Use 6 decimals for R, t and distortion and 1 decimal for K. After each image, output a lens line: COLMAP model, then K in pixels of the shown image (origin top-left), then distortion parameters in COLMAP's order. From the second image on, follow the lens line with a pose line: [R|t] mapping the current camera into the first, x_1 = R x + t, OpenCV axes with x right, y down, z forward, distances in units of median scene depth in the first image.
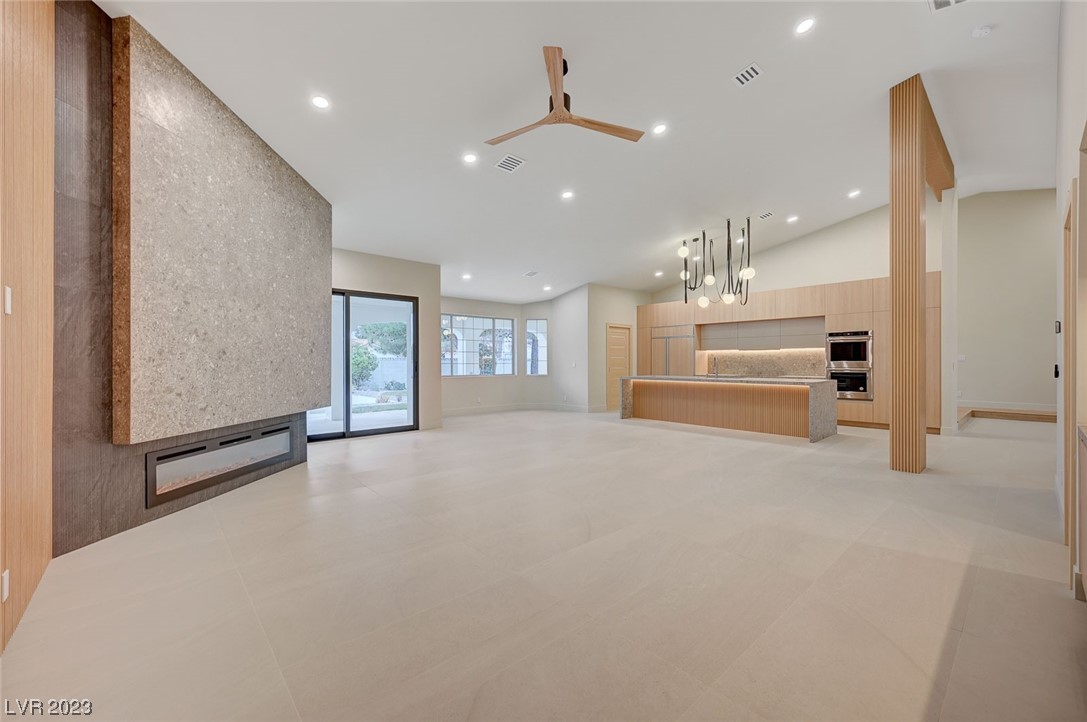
lens RADIAL K [[439.8, 0, 535.0], [0, 439.8, 360.9], [0, 0, 1]] dist [0.000817, 0.000409]
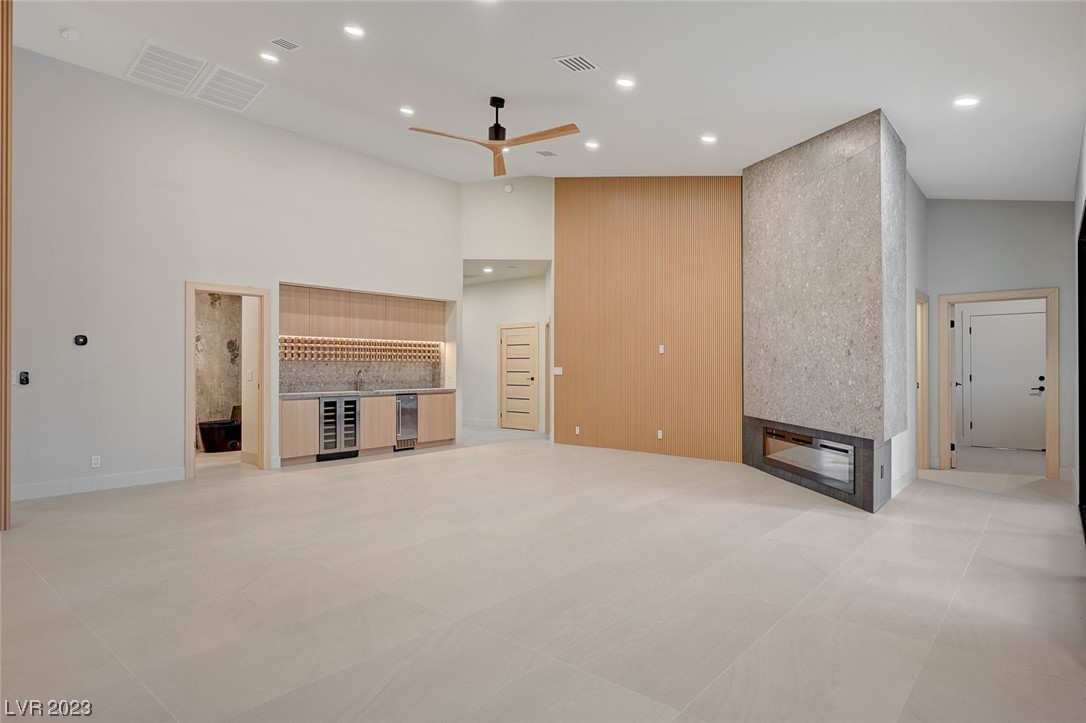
lens RADIAL K [[587.9, 0, 532.8], [0, 587.9, 365.8], [0, 0, 1]] dist [-0.006657, 0.001852]
pose [[-0.991278, 0.002583, -0.131762, 0.084590], [0.003315, 0.999980, -0.005333, 0.001649], [0.131746, -0.005723, -0.991267, 1.268409]]
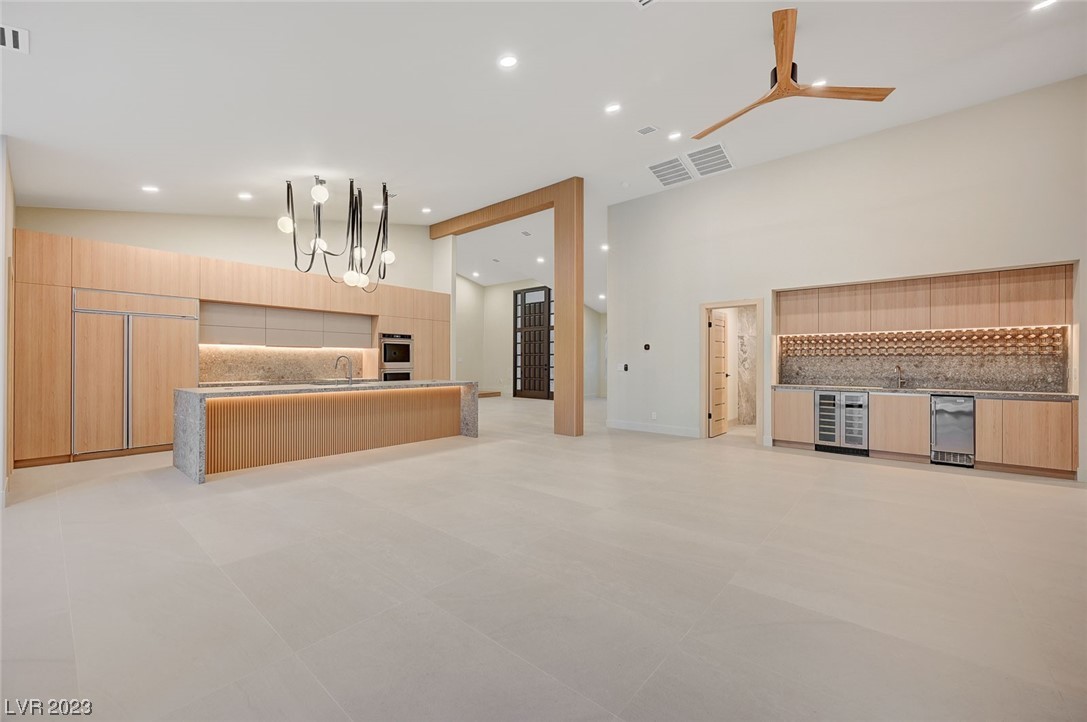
lens RADIAL K [[439.8, 0, 566.9], [0, 439.8, 360.6], [0, 0, 1]] dist [0.000817, 0.000409]
pose [[-0.153977, 0.007157, 0.988049, -0.398385], [-0.004401, 0.999959, -0.007929, 0.003165], [-0.988065, -0.005569, -0.153939, 0.804284]]
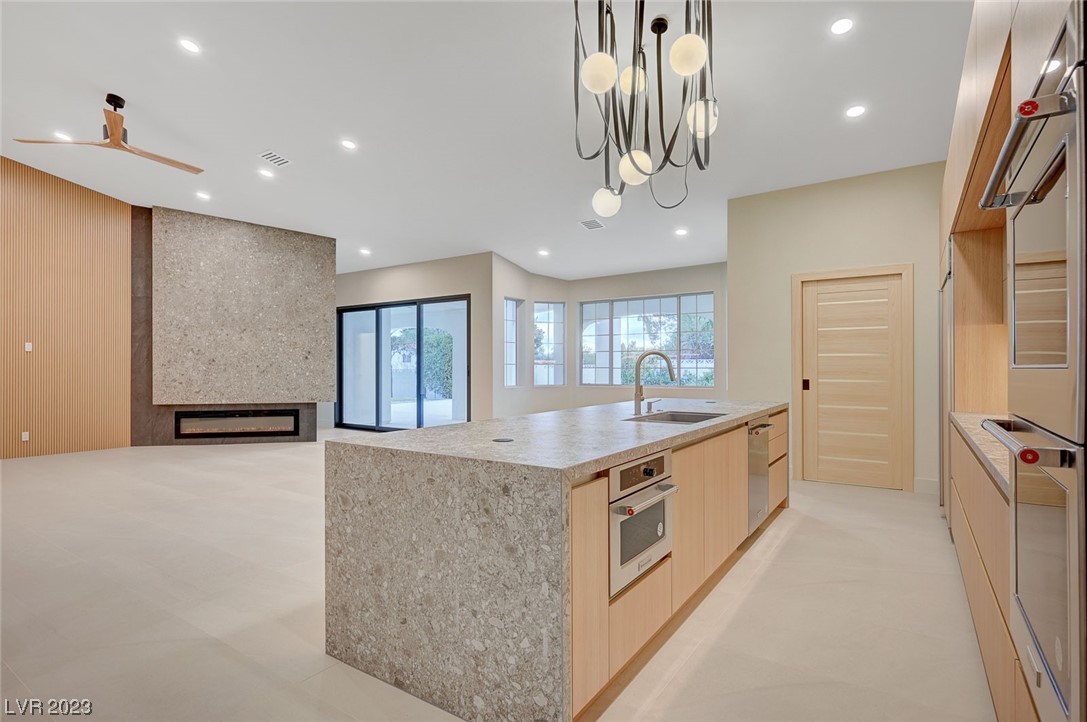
lens RADIAL K [[546.3, 0, 554.8], [0, 546.3, 363.5], [0, 0, 1]] dist [0.001624, -0.000647]
pose [[0.250134, -0.001964, -0.968209, 0.856834], [0.003295, 0.999994, -0.001177, -0.000578], [0.968206, -0.002896, 0.250139, 0.887418]]
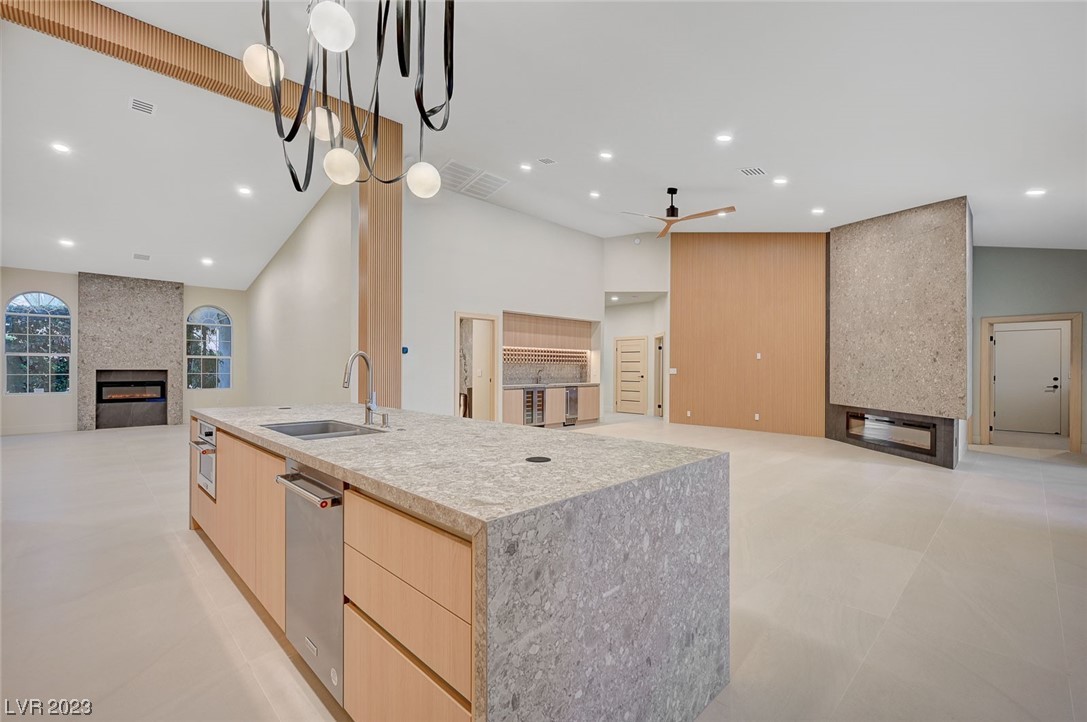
lens RADIAL K [[460.9, 0, 536.7], [0, 460.9, 369.2], [0, 0, 1]] dist [-0.001327, -0.000488]
pose [[-0.999052, -0.001665, -0.043508, 0.327546], [-0.001680, 0.999999, 0.000303, 0.000451], [0.043507, 0.000376, -0.999053, 1.387731]]
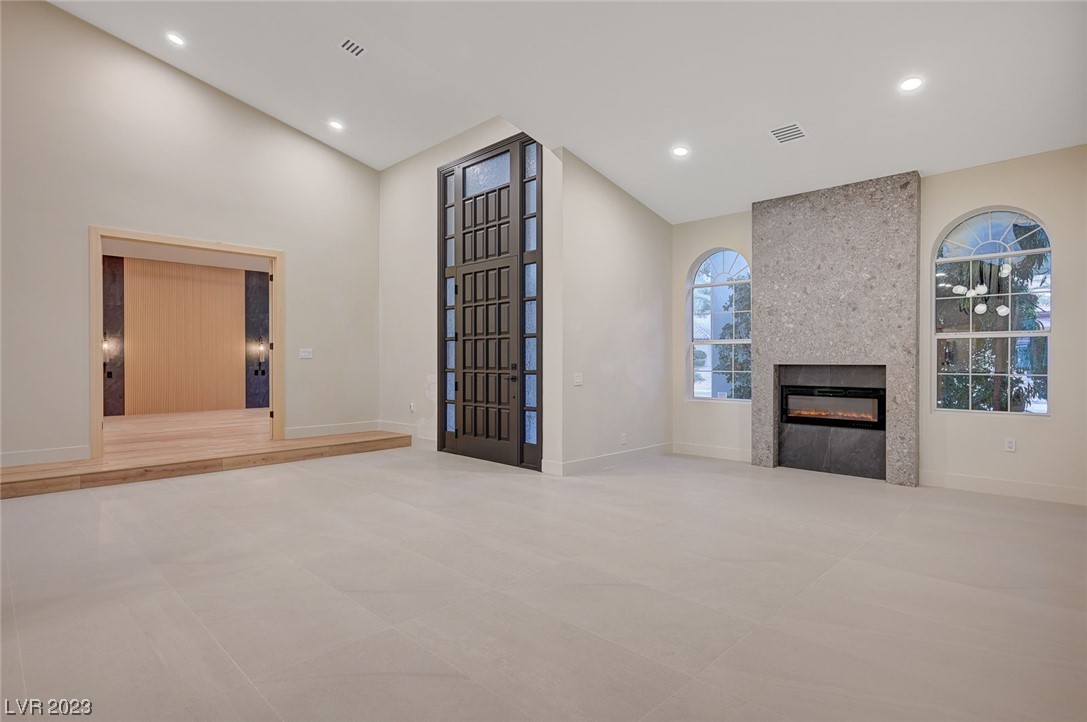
lens RADIAL K [[546.3, 0, 566.7], [0, 546.3, 363.9], [0, 0, 1]] dist [0.001624, -0.000647]
pose [[-0.067130, -0.003248, 0.997739, 0.589821], [-0.003366, 0.999990, 0.003029, 0.001485], [-0.997739, -0.003155, -0.067140, 0.594846]]
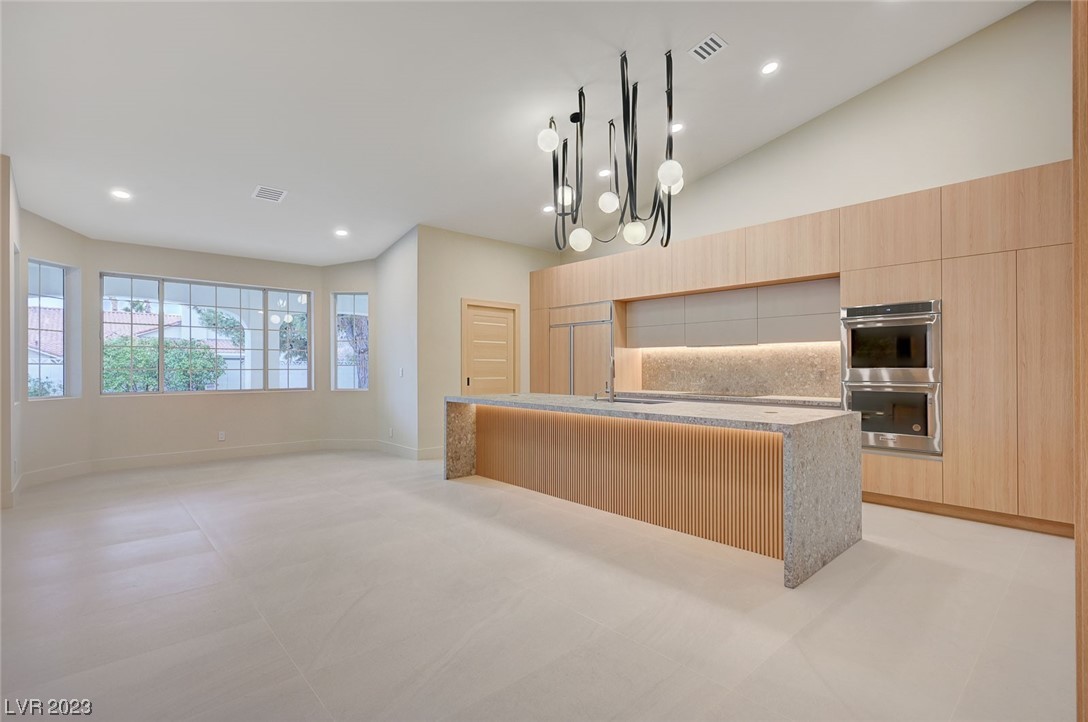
lens RADIAL K [[499.7, 0, 537.1], [0, 499.7, 364.6], [0, 0, 1]] dist [0.000709, -0.000235]
pose [[0.999987, 0.004567, 0.002274, 0.356471], [-0.004558, 0.999982, -0.003864, 0.000557], [-0.002292, 0.003854, 0.999990, 0.496248]]
